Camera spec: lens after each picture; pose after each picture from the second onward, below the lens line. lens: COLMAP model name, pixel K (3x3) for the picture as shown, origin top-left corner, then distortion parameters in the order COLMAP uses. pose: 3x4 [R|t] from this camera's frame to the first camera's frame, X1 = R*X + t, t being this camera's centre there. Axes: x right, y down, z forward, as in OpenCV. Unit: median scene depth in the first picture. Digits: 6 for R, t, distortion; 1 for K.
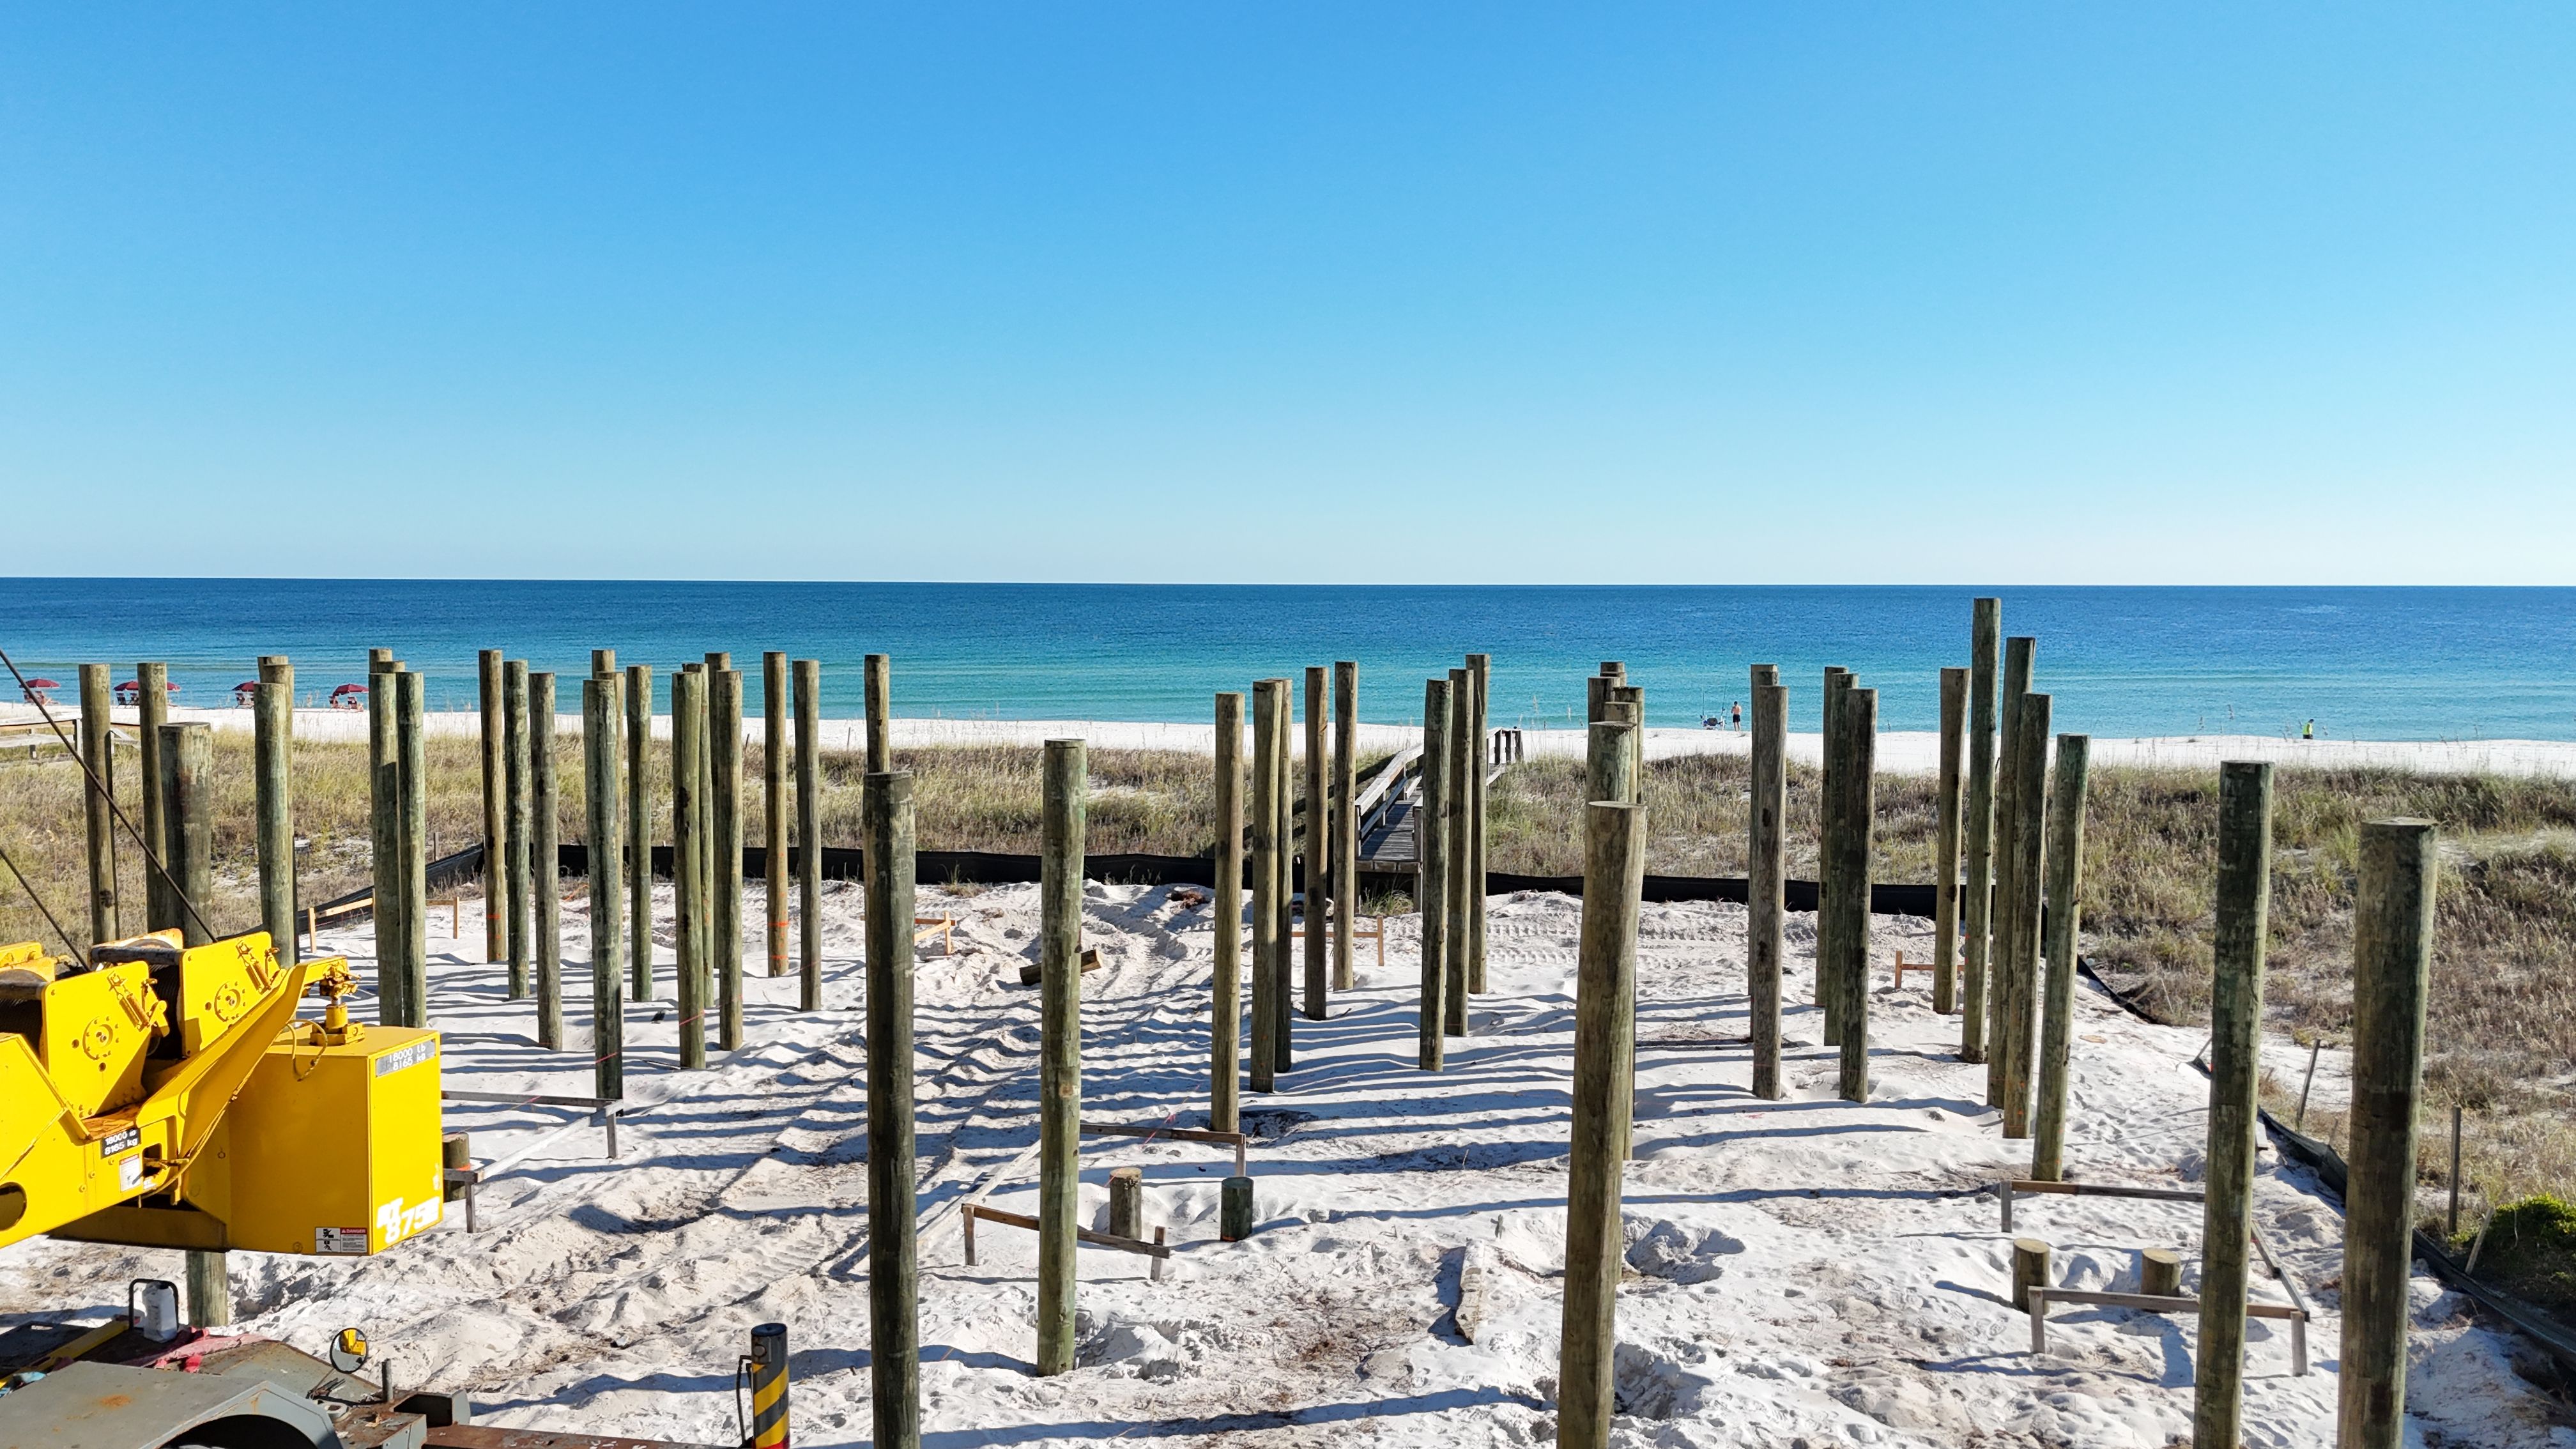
lens RADIAL K [[1898.4, 0, 1286.9], [0, 1898.4, 722.7], [0, 0, 1]] dist [0.061488, -0.046813]
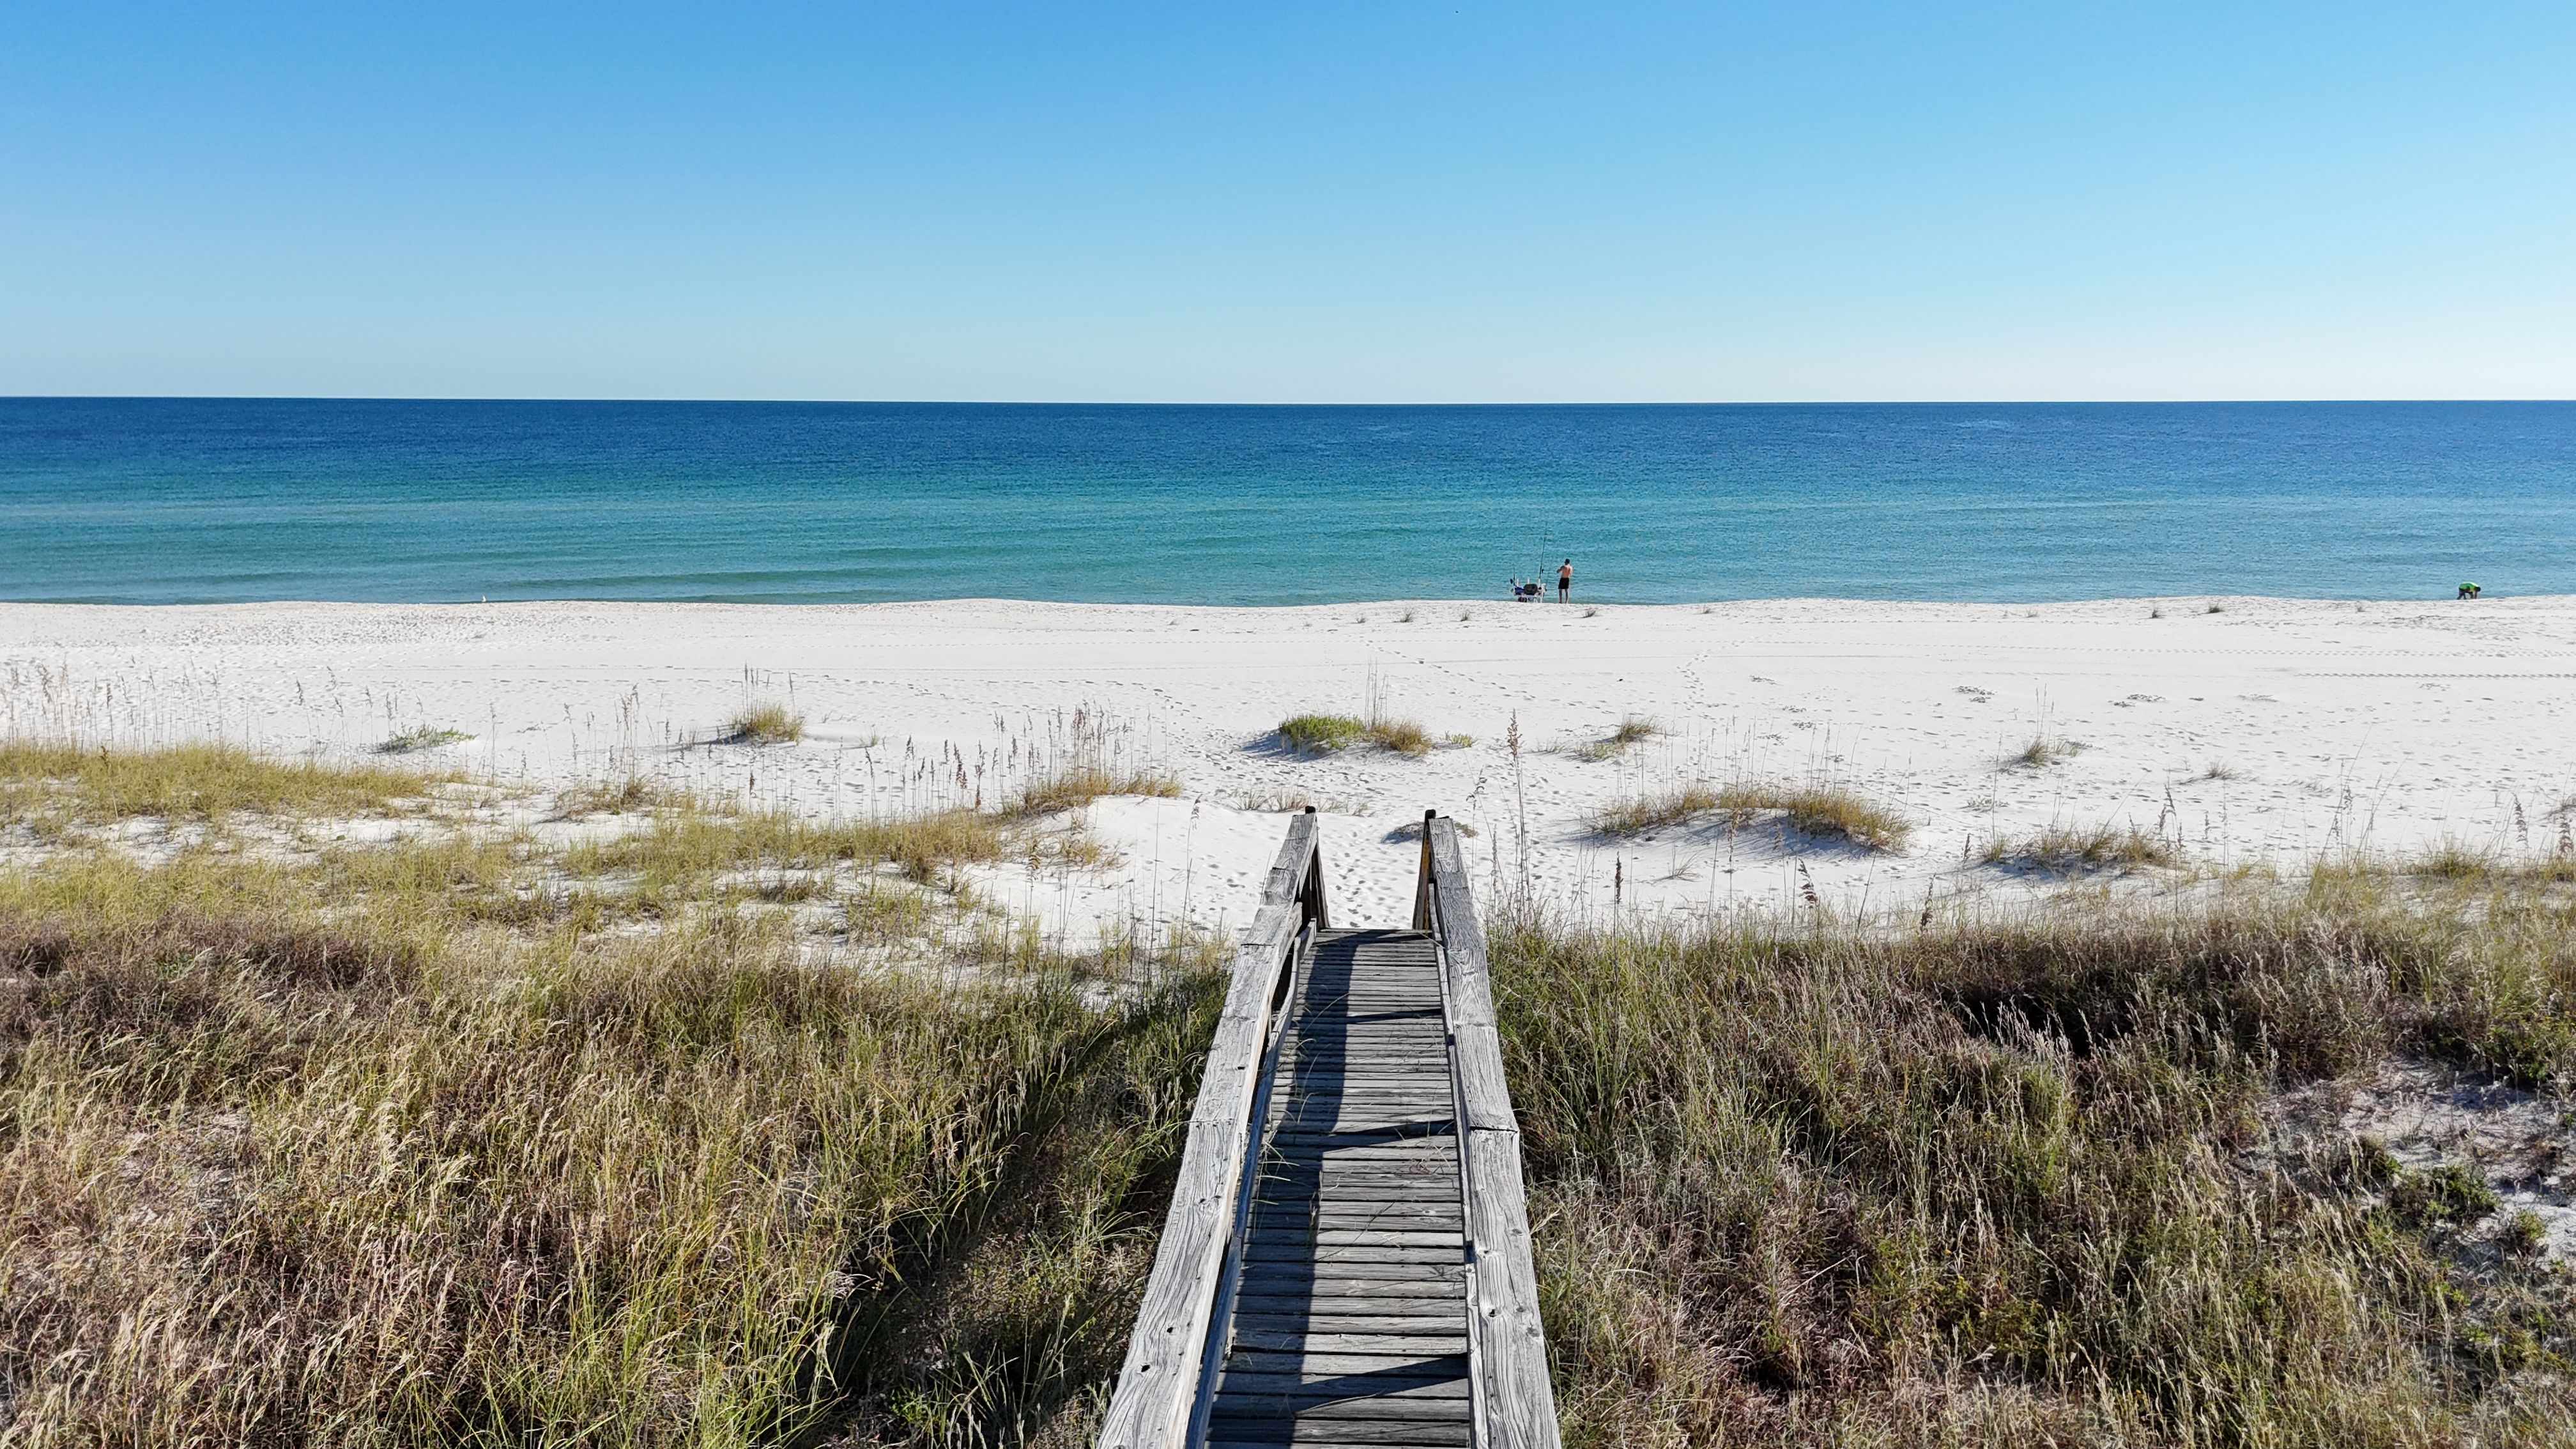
lens RADIAL K [[1898.4, 0, 1278.0], [0, 1898.4, 706.2], [0, 0, 1]] dist [0.061488, -0.046813]
pose [[0.987364, -0.026046, 0.156314, 0.114276], [0.012743, 0.996256, 0.085512, -0.086954], [-0.157956, -0.082440, 0.983999, 1.601281]]
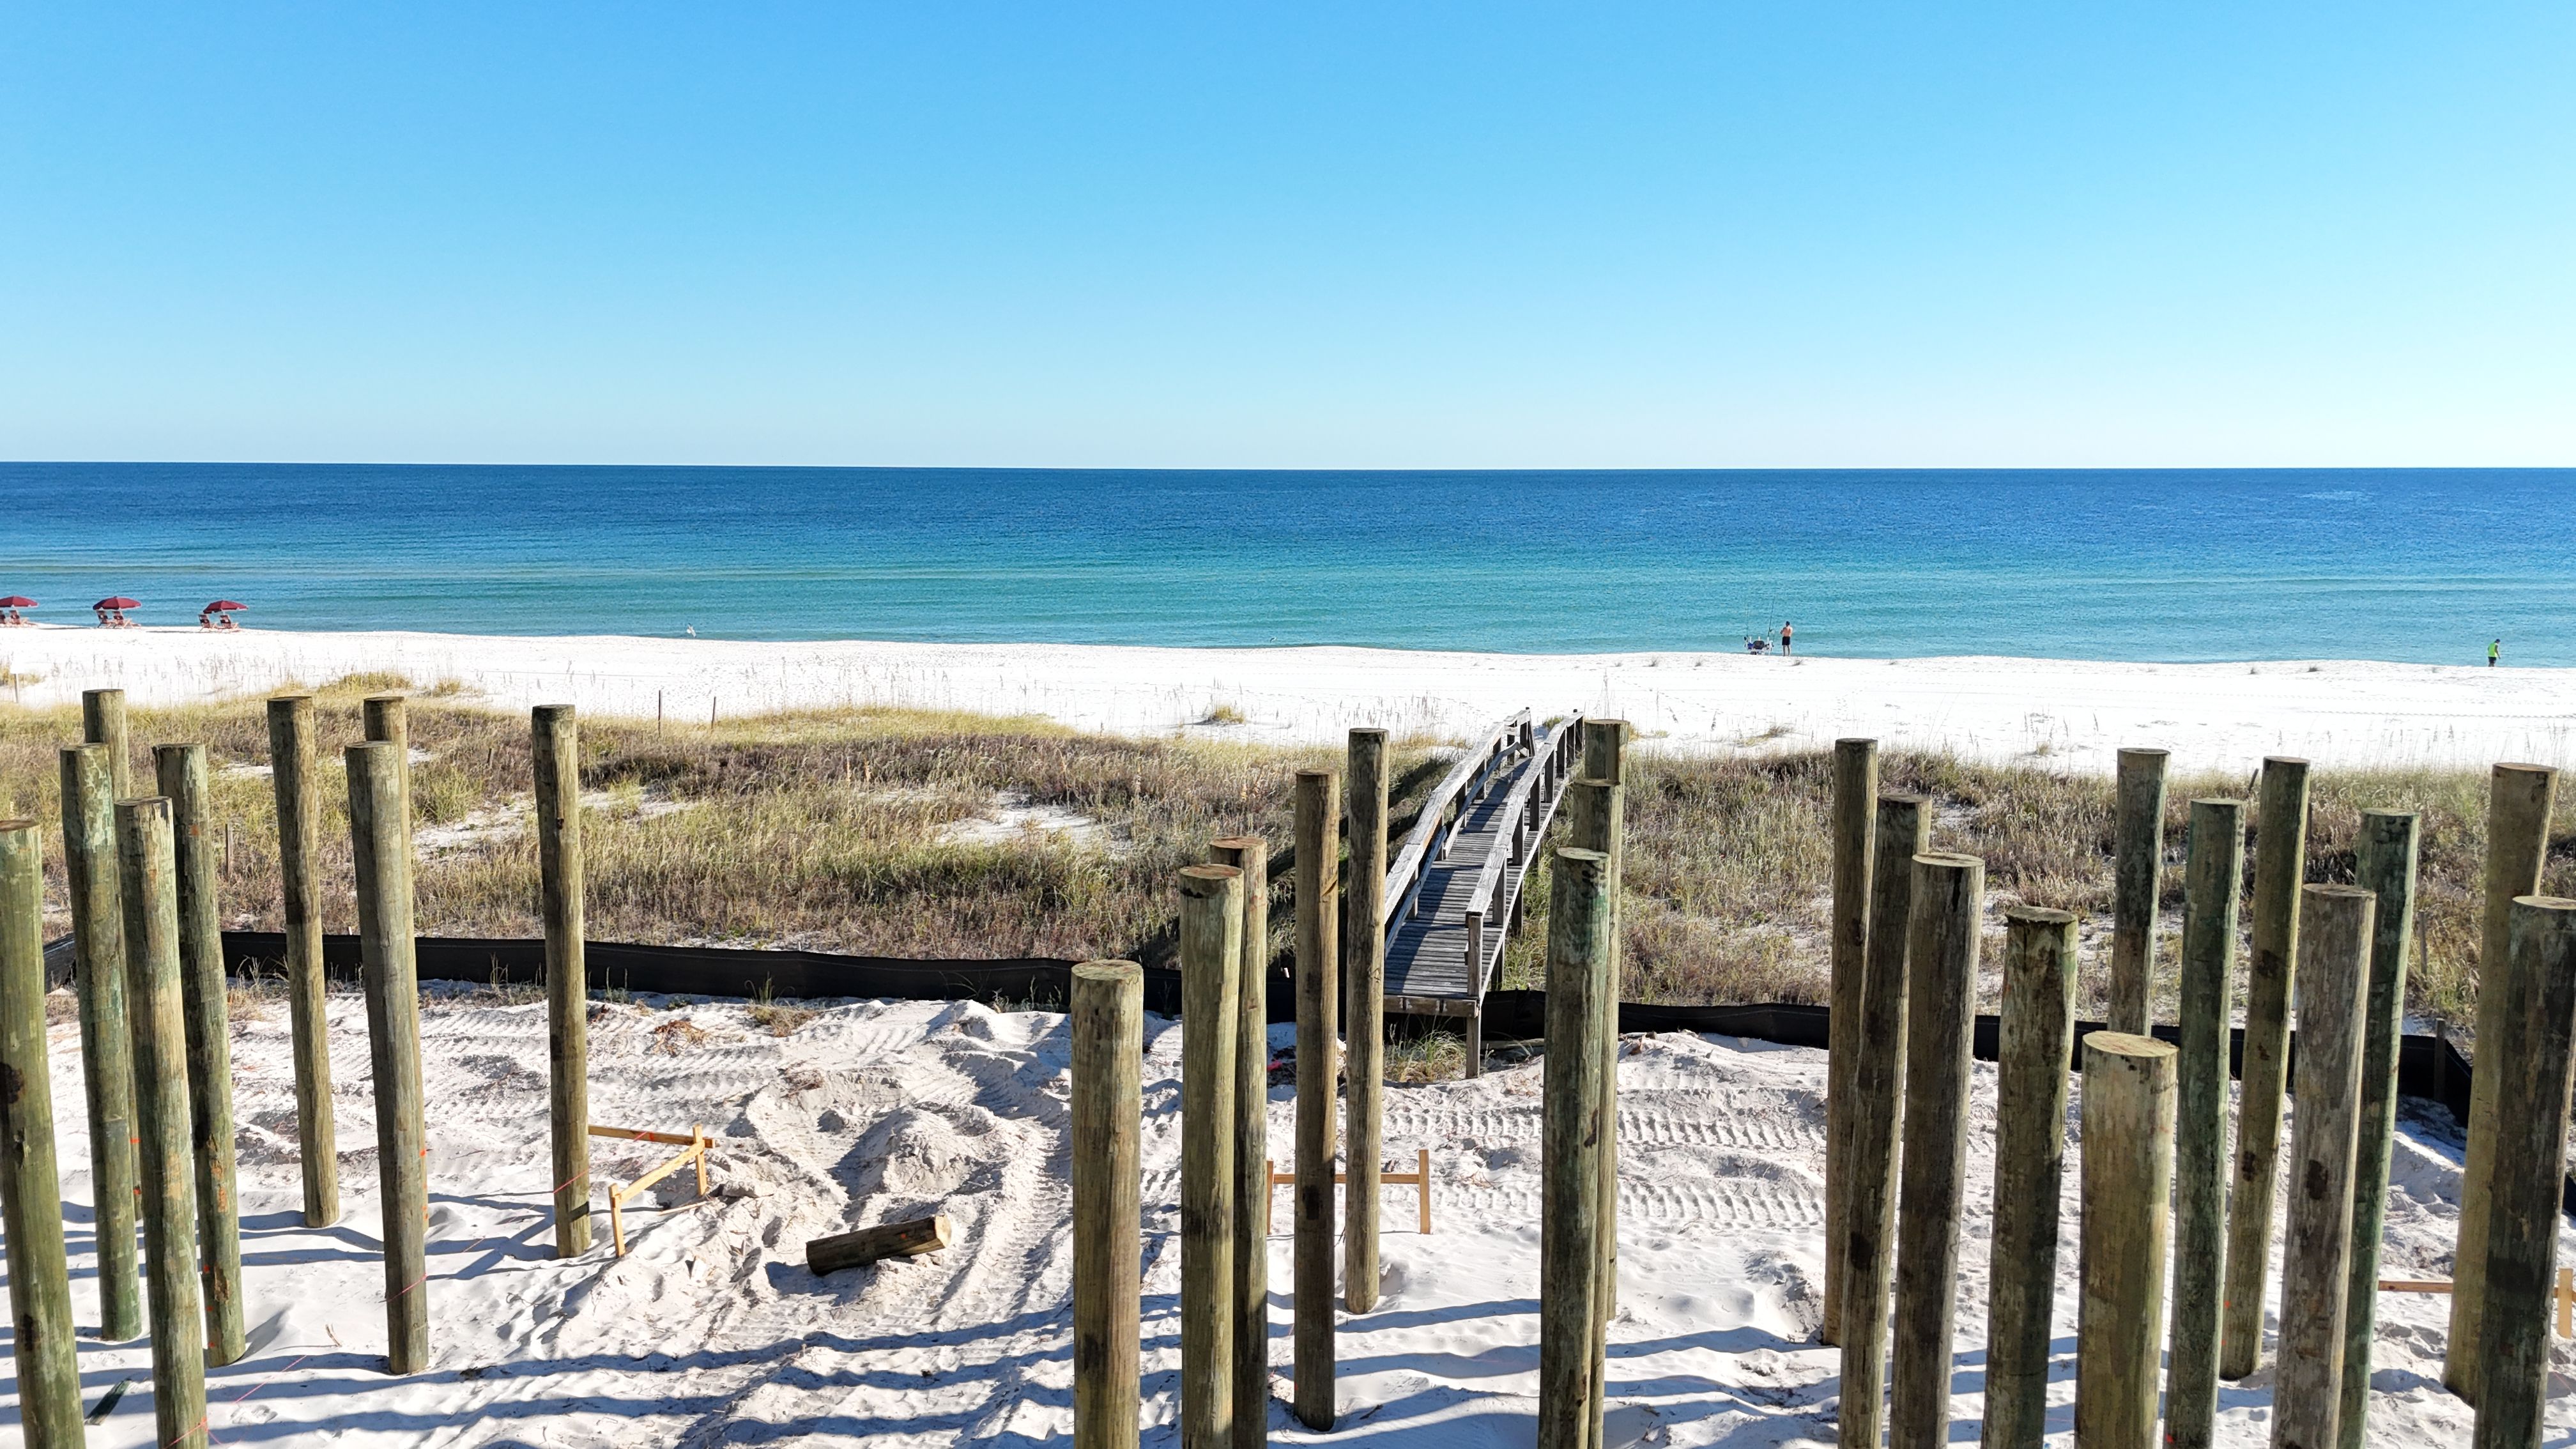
lens RADIAL K [[1898.4, 0, 1286.4], [0, 1898.4, 700.6], [0, 0, 1]] dist [0.061488, -0.046813]
pose [[0.999996, -0.001227, 0.002390, 0.007042], [0.001109, 0.998809, 0.048772, -0.085027], [-0.002447, -0.048769, 0.998807, 0.546282]]
